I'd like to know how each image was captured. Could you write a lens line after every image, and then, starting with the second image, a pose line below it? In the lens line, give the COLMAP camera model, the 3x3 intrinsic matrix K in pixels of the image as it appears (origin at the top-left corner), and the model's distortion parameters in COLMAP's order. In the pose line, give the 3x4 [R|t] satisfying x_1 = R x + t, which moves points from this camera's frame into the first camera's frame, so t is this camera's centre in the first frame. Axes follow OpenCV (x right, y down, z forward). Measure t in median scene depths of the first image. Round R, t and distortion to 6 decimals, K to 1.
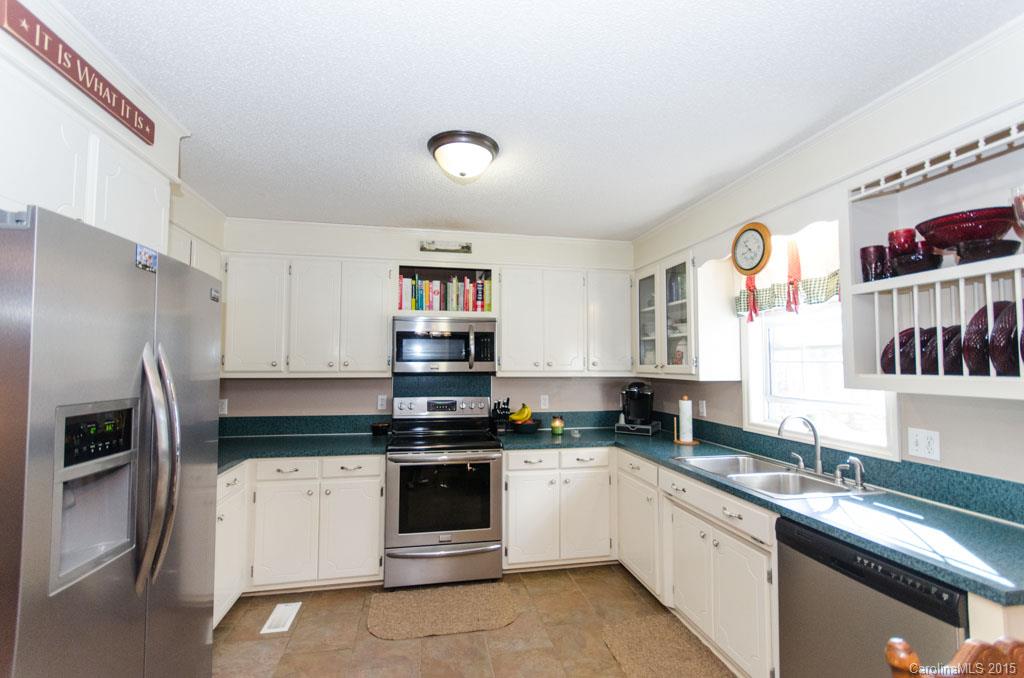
lens RADIAL K [[448.1, 0, 508.2], [0, 448.1, 344.7], [0, 0, 1]] dist [0.002413, 0.000690]
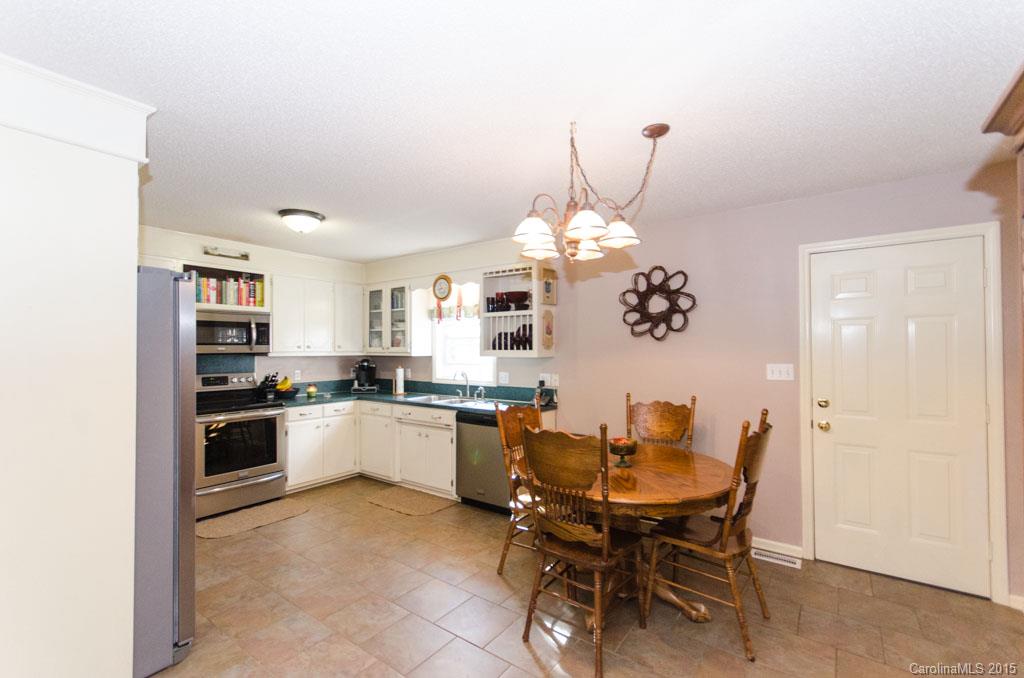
lens RADIAL K [[448.1, 0, 508.2], [0, 448.1, 344.7], [0, 0, 1]] dist [0.002413, 0.000690]
pose [[0.740307, 0.001991, 0.672266, -0.438335], [-0.025875, 0.999339, 0.025535, -0.017481], [-0.671771, -0.036298, 0.739869, -0.509241]]
